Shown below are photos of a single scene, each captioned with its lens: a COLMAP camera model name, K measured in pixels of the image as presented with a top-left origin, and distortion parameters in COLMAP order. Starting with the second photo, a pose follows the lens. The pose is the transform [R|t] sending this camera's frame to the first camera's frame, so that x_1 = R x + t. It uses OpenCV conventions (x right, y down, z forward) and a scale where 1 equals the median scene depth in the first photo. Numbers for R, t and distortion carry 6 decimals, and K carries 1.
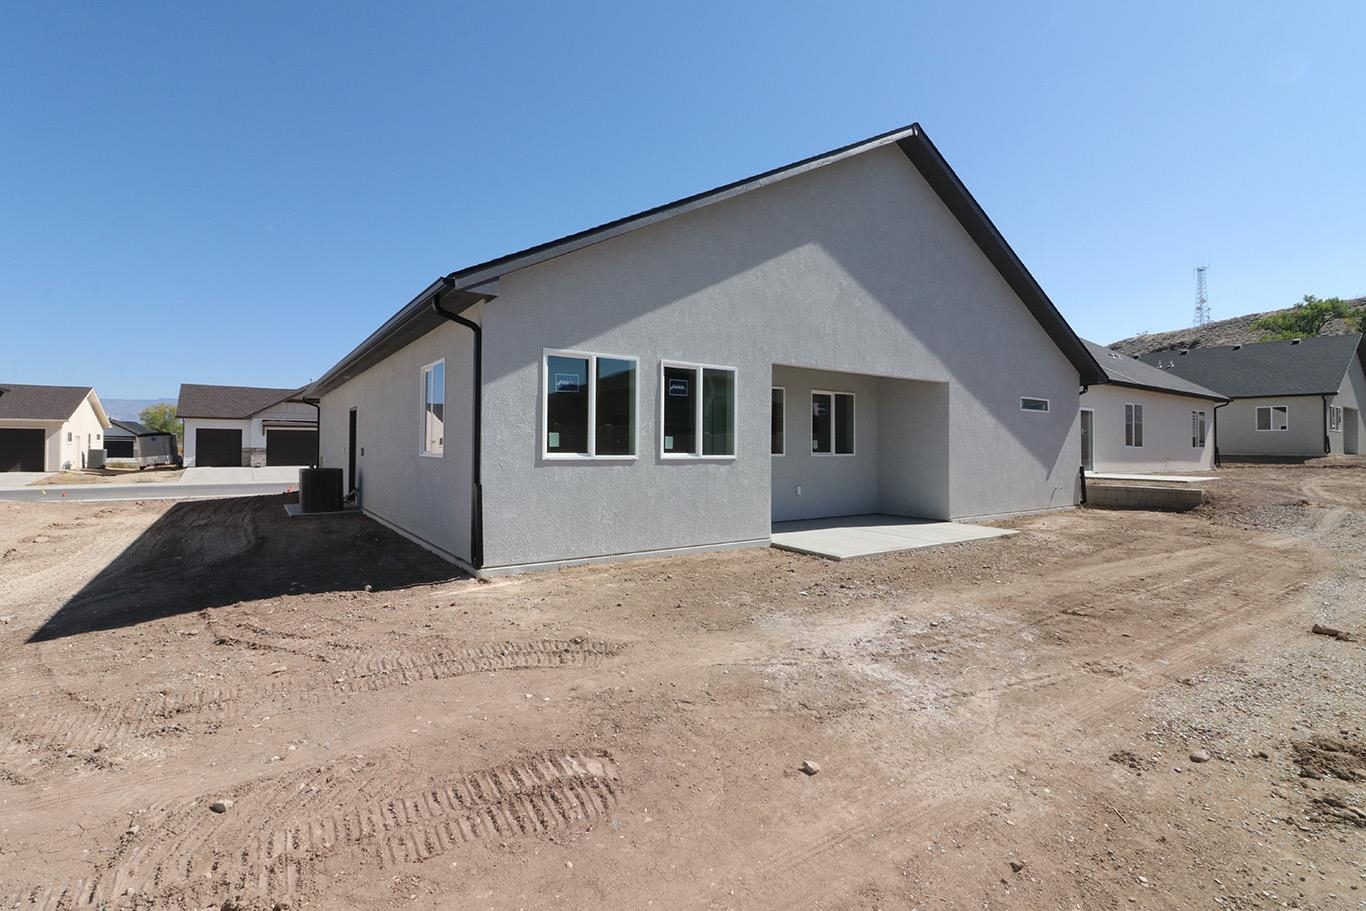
lens RADIAL K [[640.1, 0, 677.9], [0, 640.1, 433.4], [0, 0, 1]] dist [-0.012717, -0.001497]
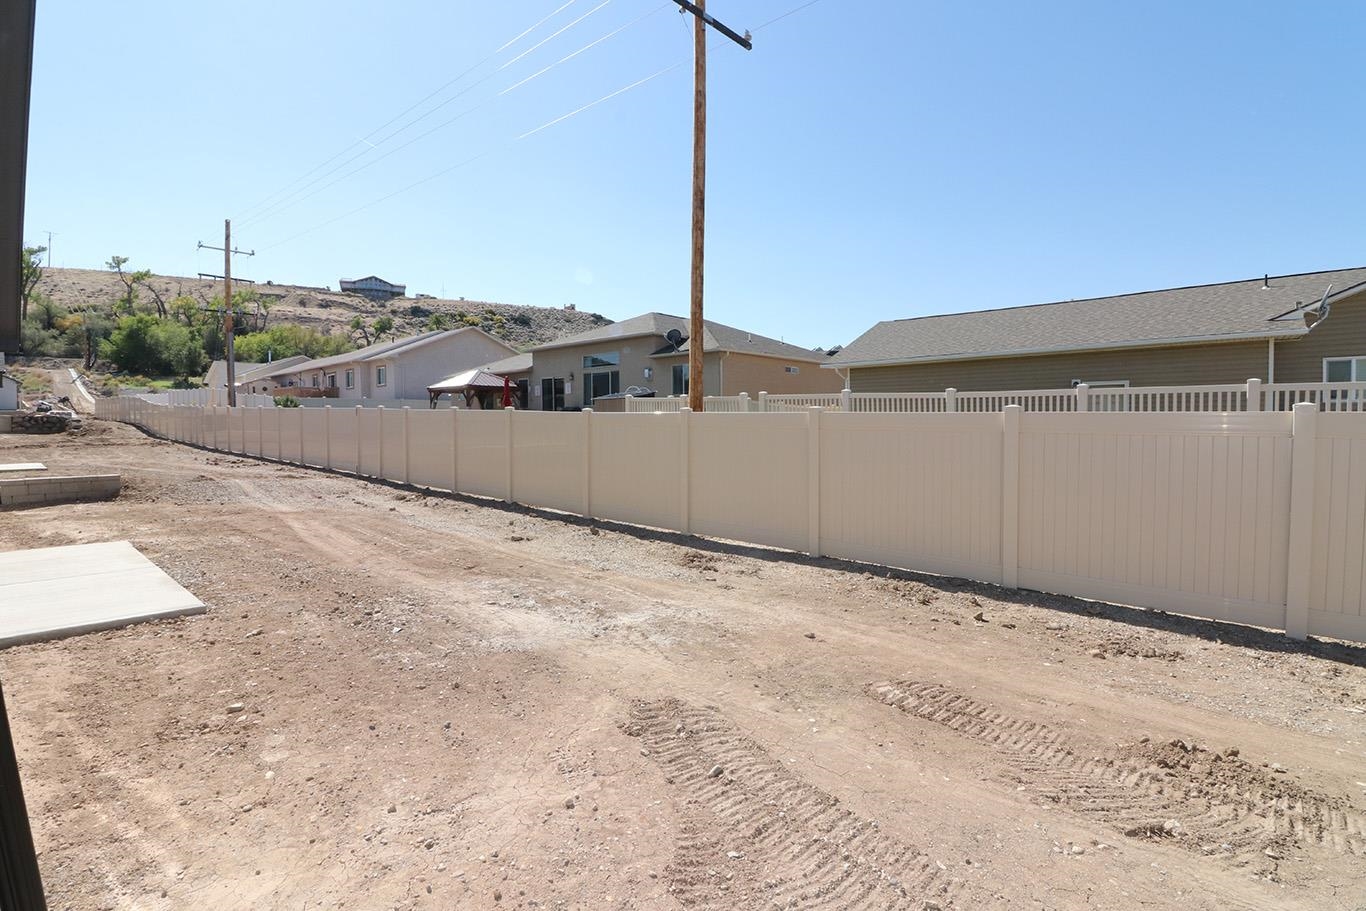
lens RADIAL K [[640.1, 0, 677.9], [0, 640.1, 433.4], [0, 0, 1]] dist [-0.012717, -0.001497]
pose [[-0.246129, -0.022781, 0.968969, -0.998288], [-0.013694, 0.999706, 0.020025, -0.012290], [-0.969140, -0.008341, -0.246369, 1.360429]]
